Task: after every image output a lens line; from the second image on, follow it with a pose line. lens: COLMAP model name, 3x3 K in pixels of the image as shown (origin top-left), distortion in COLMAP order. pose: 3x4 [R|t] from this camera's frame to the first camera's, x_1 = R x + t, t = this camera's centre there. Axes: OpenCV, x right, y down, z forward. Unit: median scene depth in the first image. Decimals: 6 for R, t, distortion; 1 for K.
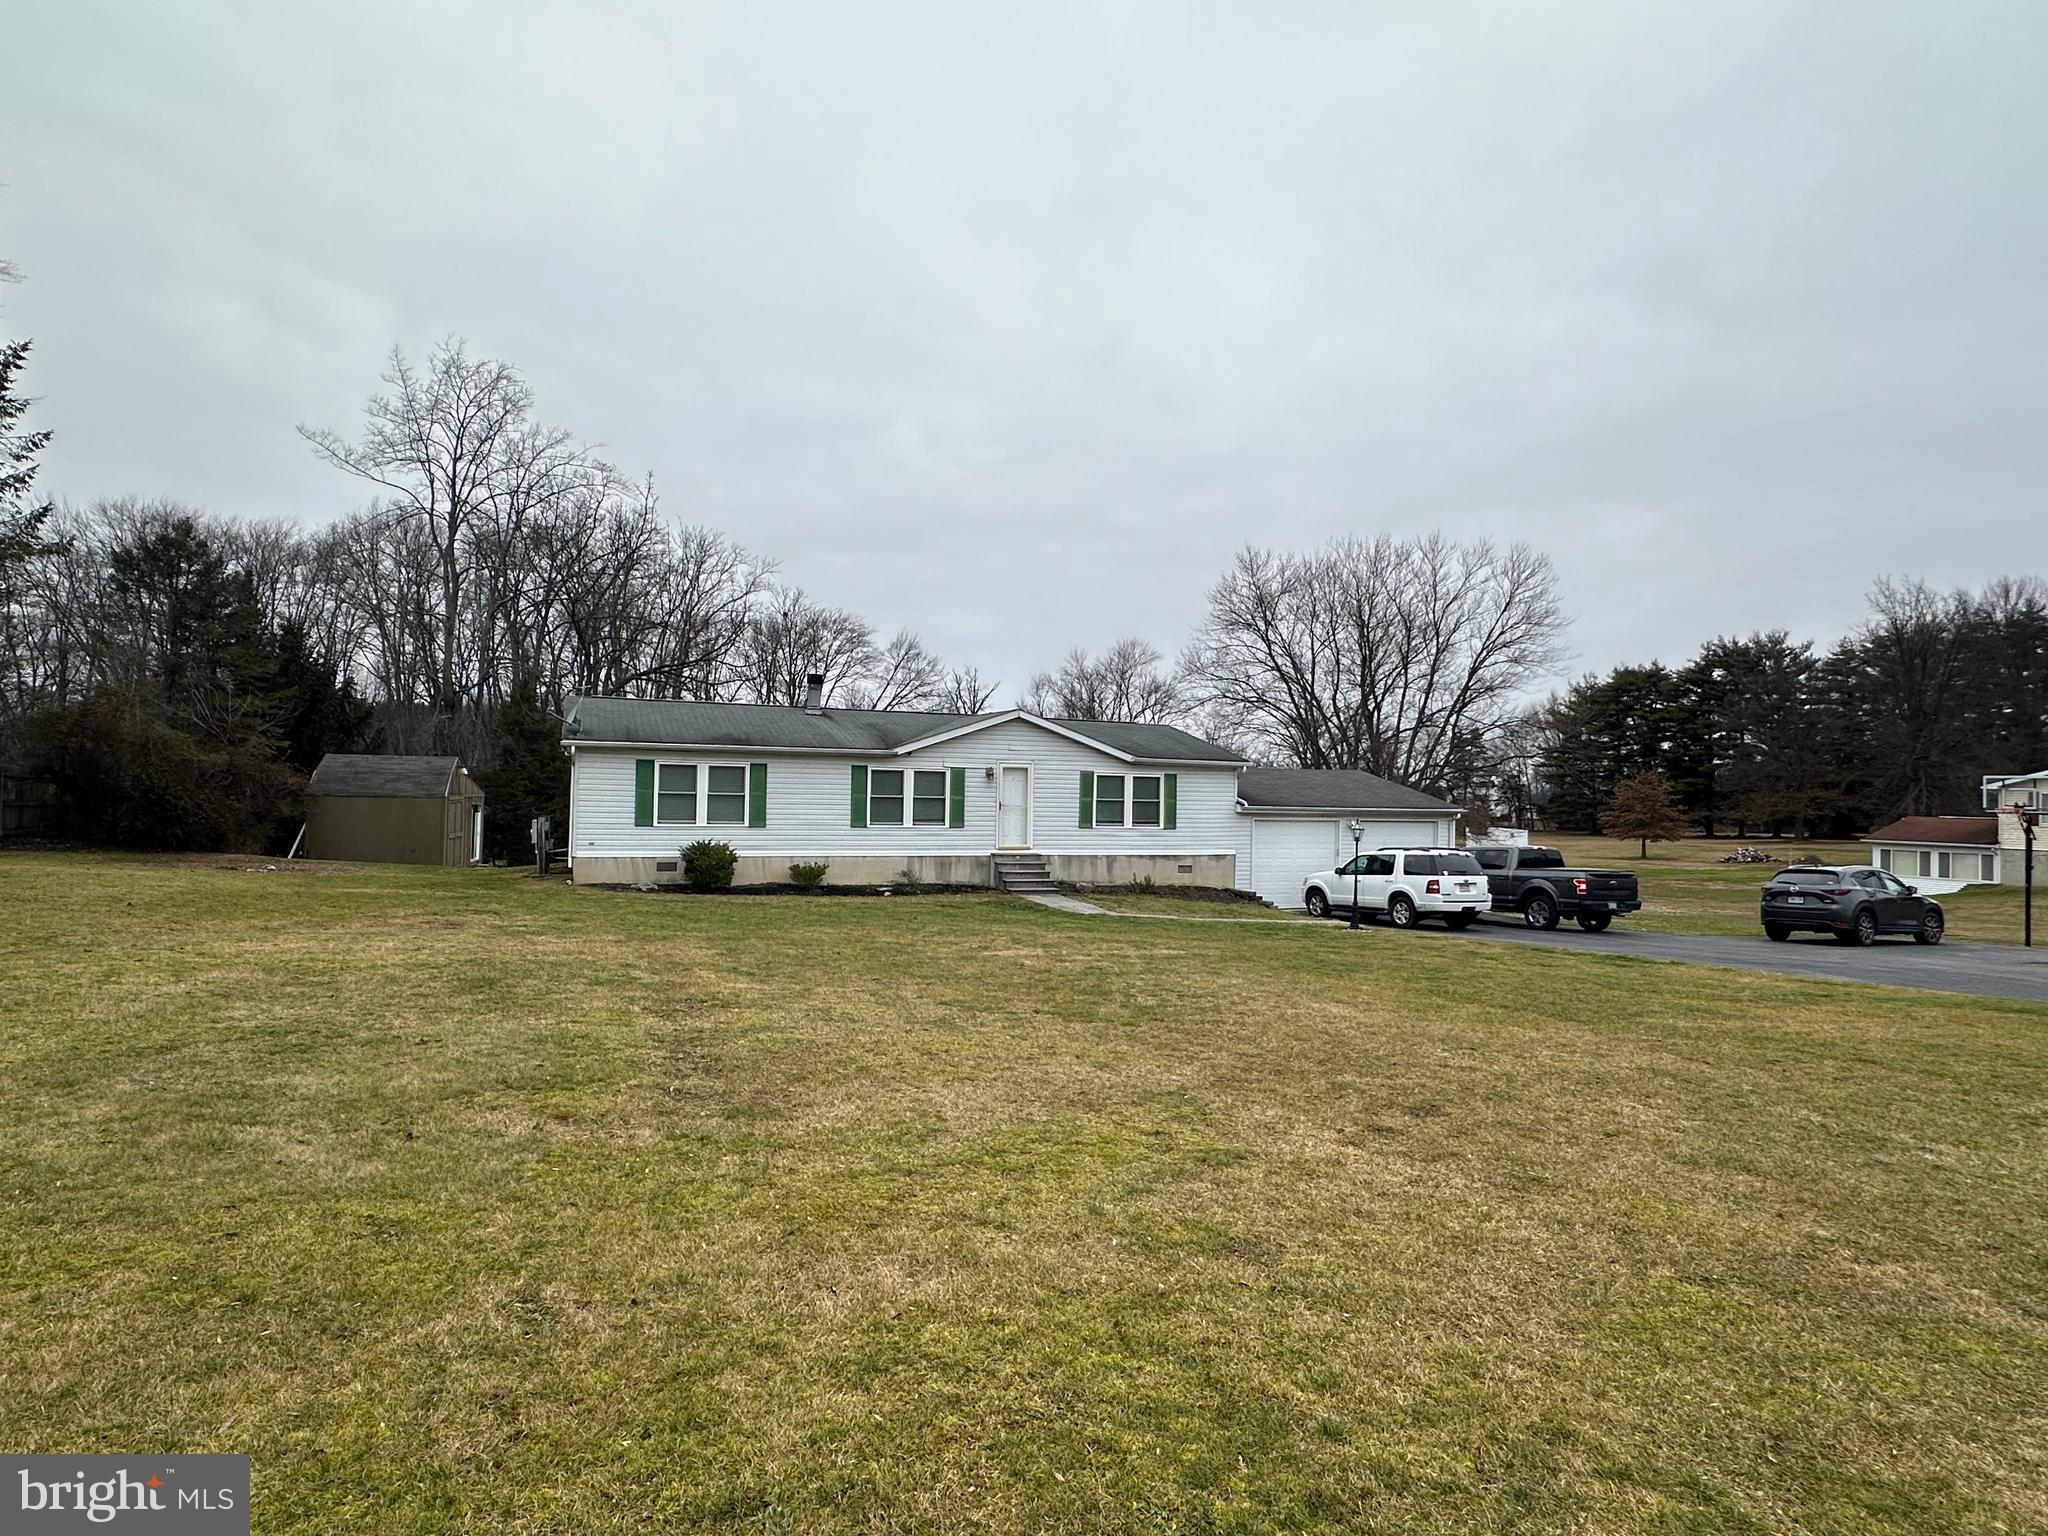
lens RADIAL K [[1084.1, 0, 1026.2], [0, 1084.1, 768.5], [0, 0, 1]] dist [-0.000585, -0.000543]
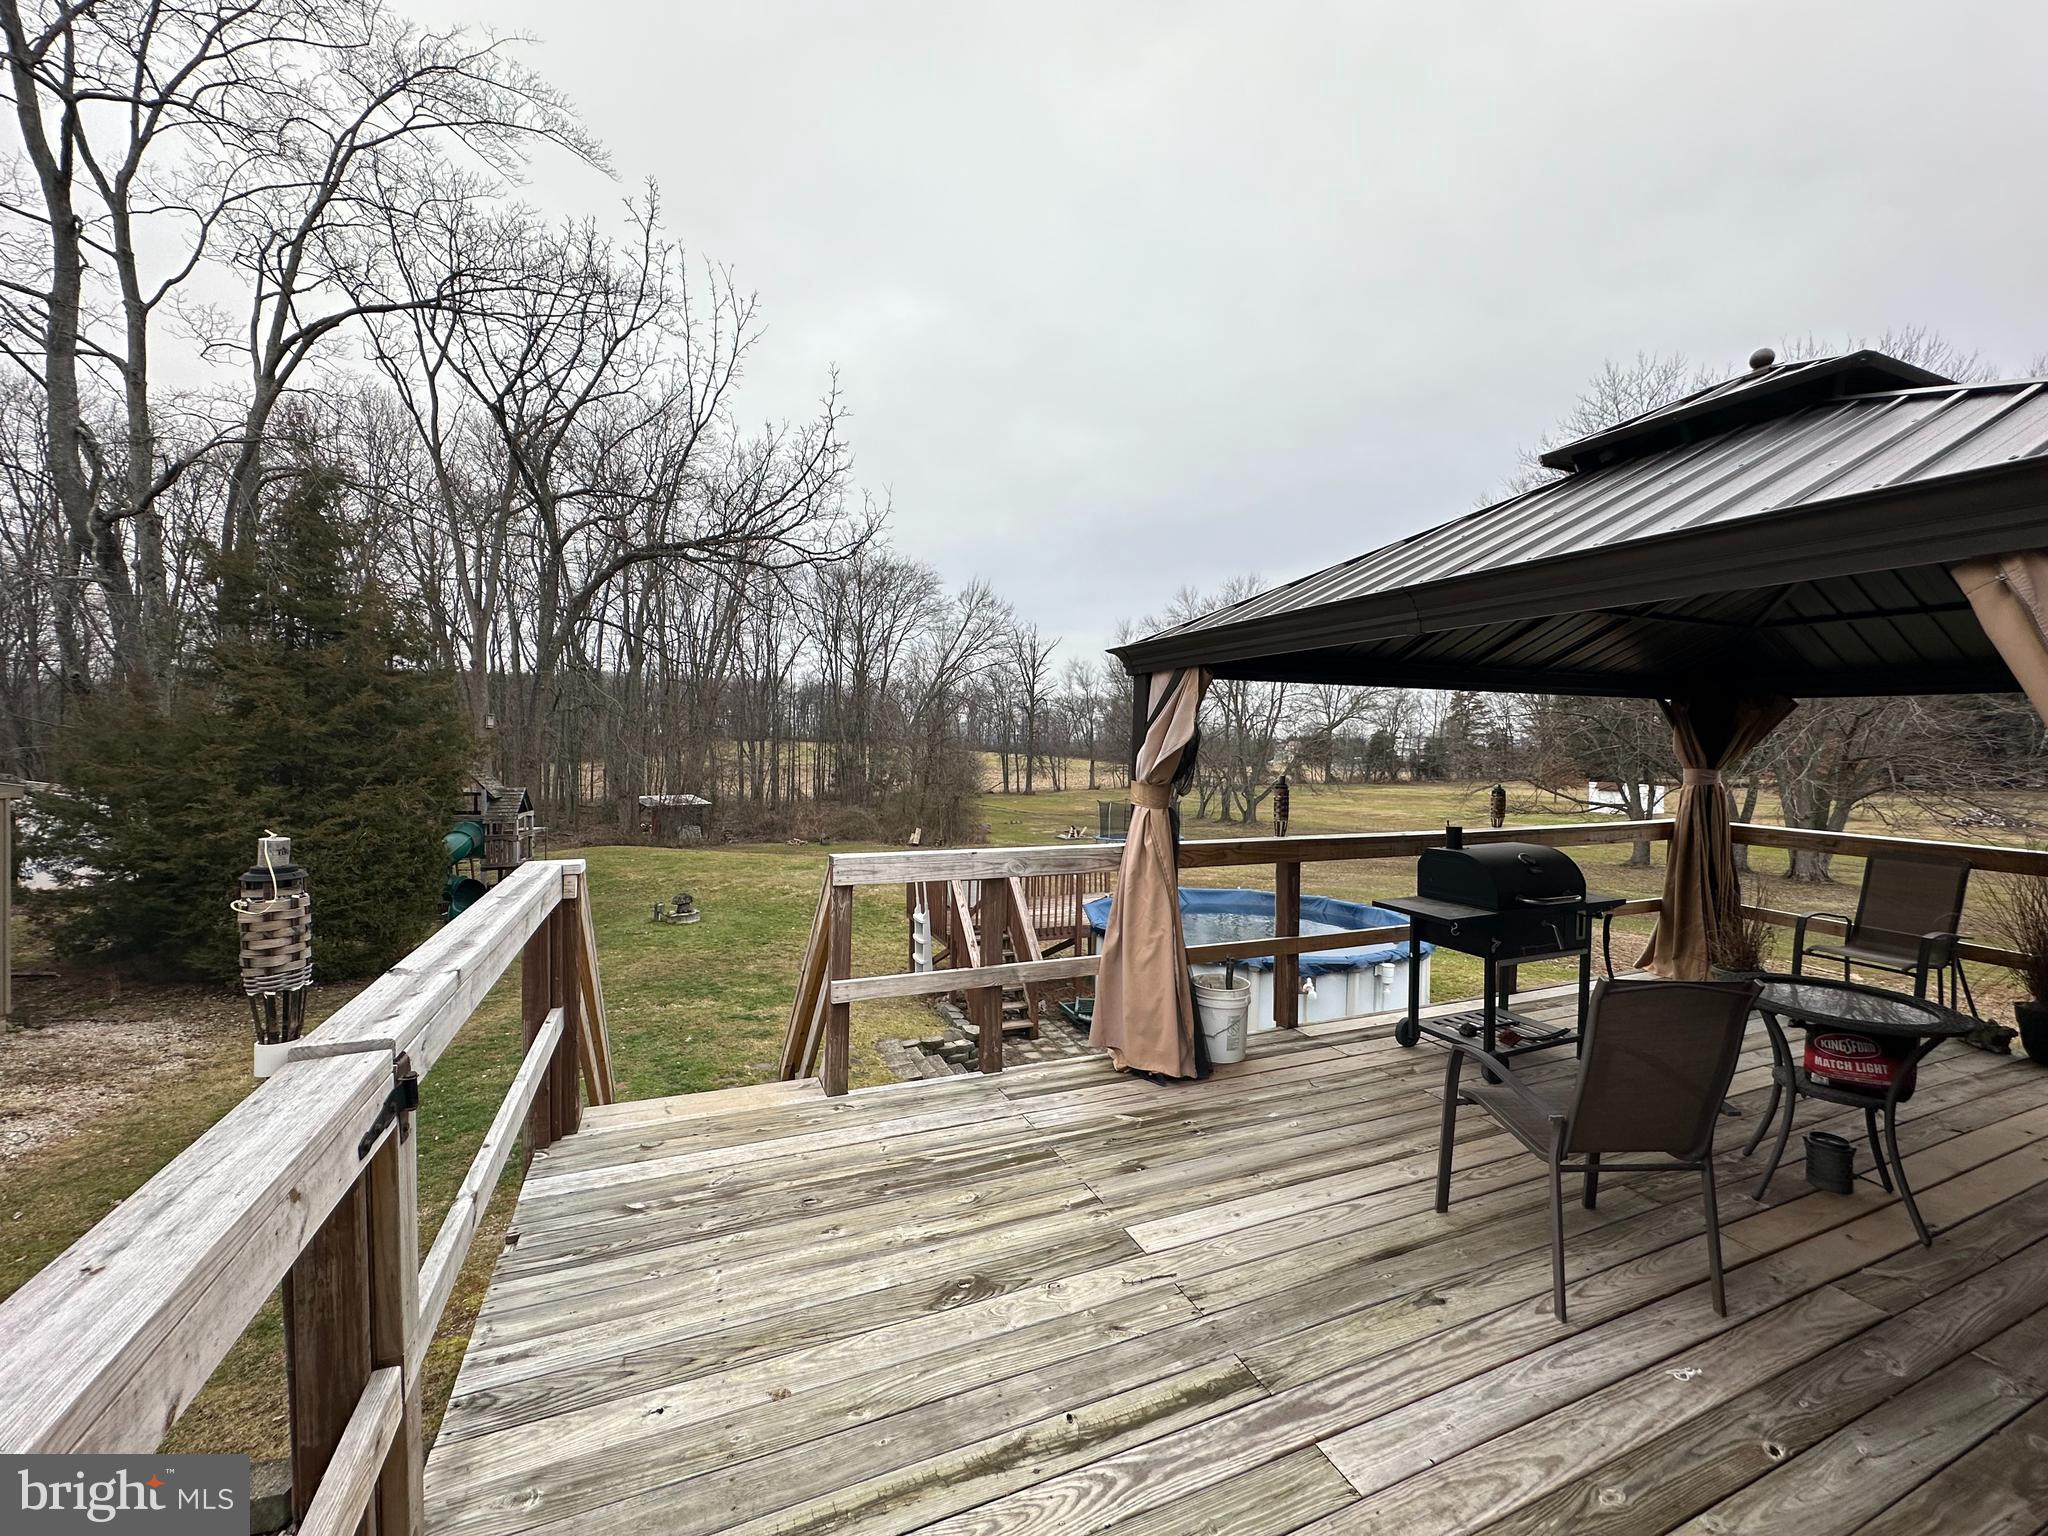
lens RADIAL K [[818.3, 0, 1025.1], [0, 818.3, 767.1], [0, 0, 1]] dist [-0.004912, 0.000902]
pose [[0.999898, -0.005346, 0.013242, -0.080153], [0.004684, 0.998761, 0.049540, 0.002851], [-0.013490, -0.049473, 0.998684, 0.277486]]
